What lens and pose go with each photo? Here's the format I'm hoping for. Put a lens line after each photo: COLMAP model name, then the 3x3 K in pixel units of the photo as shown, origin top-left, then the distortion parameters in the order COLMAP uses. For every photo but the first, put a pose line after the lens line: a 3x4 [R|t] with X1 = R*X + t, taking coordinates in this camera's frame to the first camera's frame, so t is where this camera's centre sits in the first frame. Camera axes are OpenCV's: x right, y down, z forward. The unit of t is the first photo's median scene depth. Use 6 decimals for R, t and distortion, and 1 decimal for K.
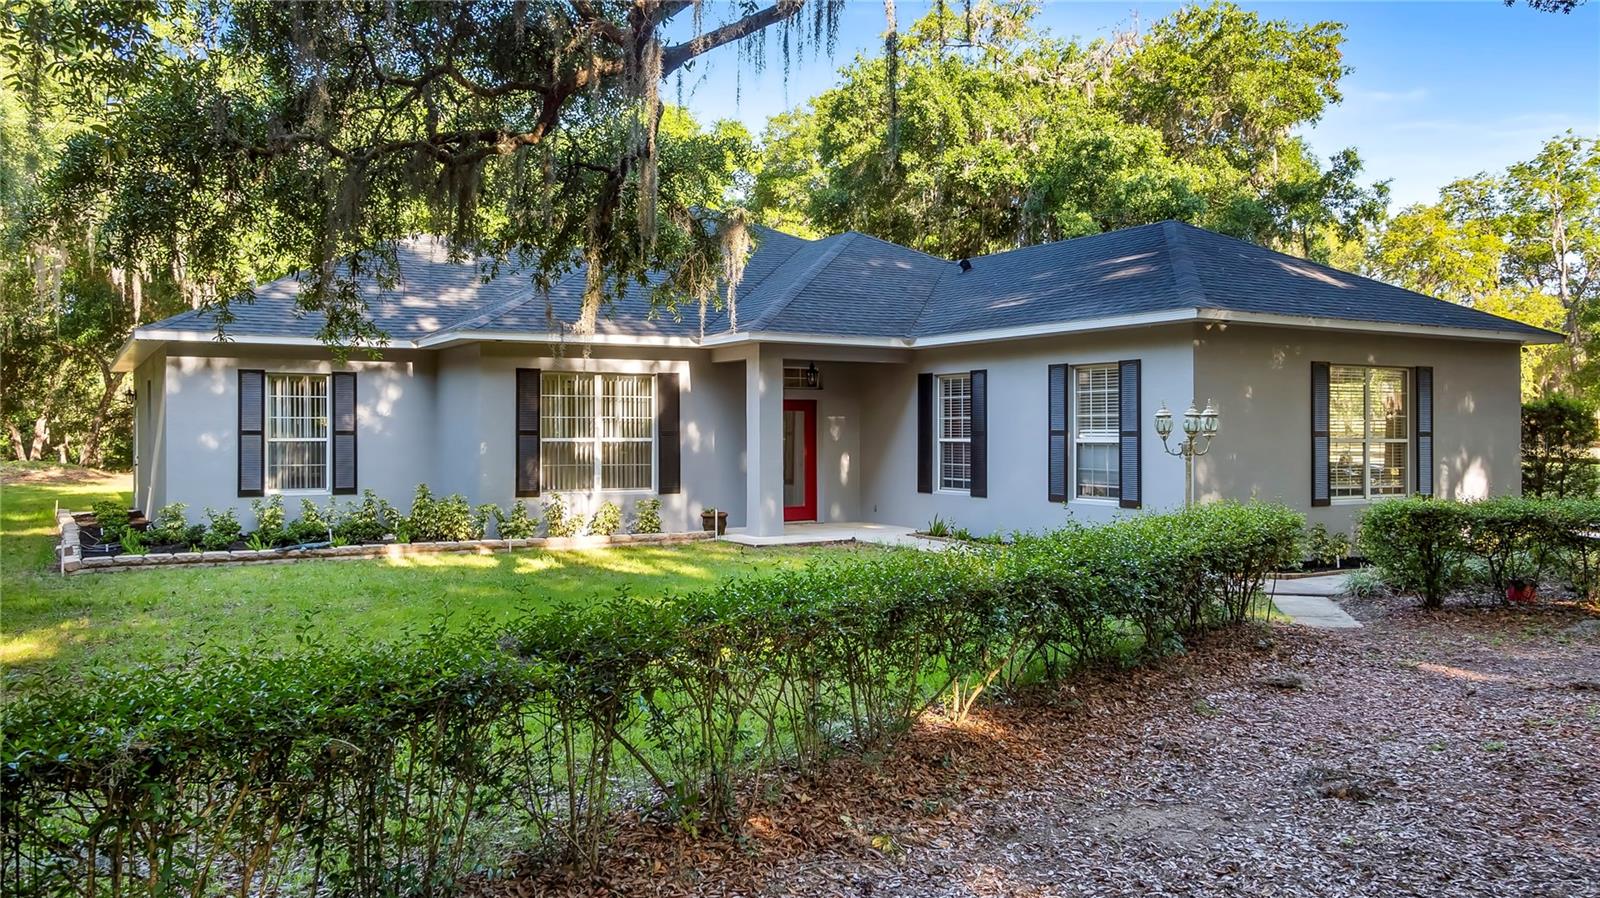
lens RADIAL K [[1342.0, 0, 799.3], [0, 1342.0, 446.5], [0, 0, 1]] dist [0.010358, 0.002574]
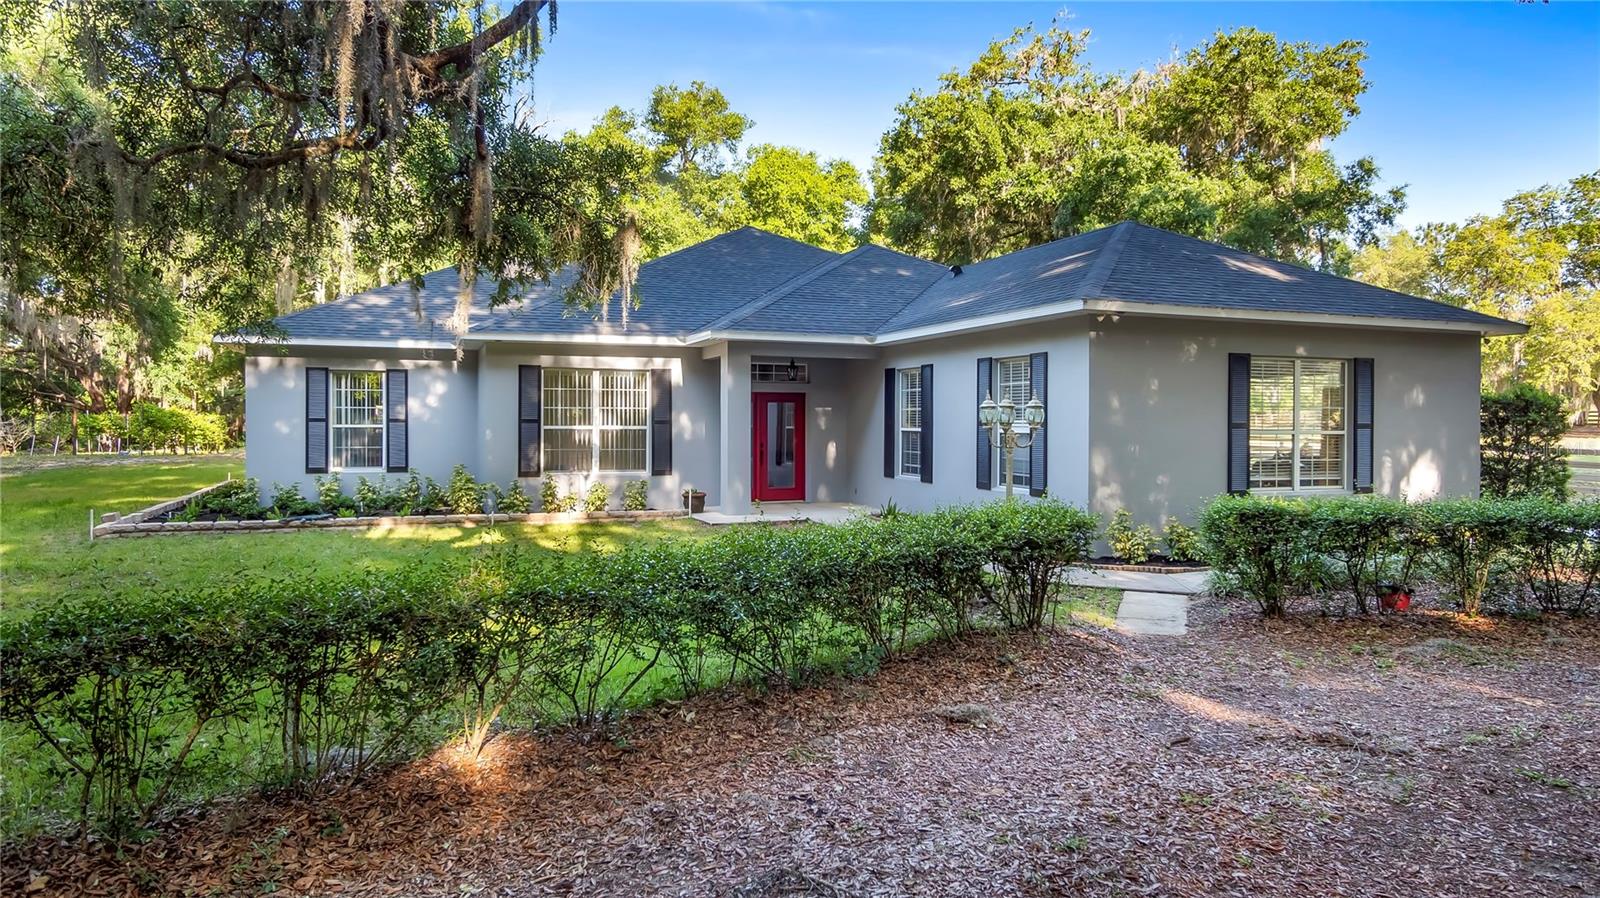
lens RADIAL K [[1048.7, 0, 801.0], [0, 1048.7, 441.6], [0, 0, 1]] dist [-0.002885, -0.002562]
pose [[0.983698, 0.007465, -0.179673, 0.180426], [-0.005793, 0.999935, 0.009825, -0.002811], [0.179735, -0.008624, 0.983677, 0.151174]]
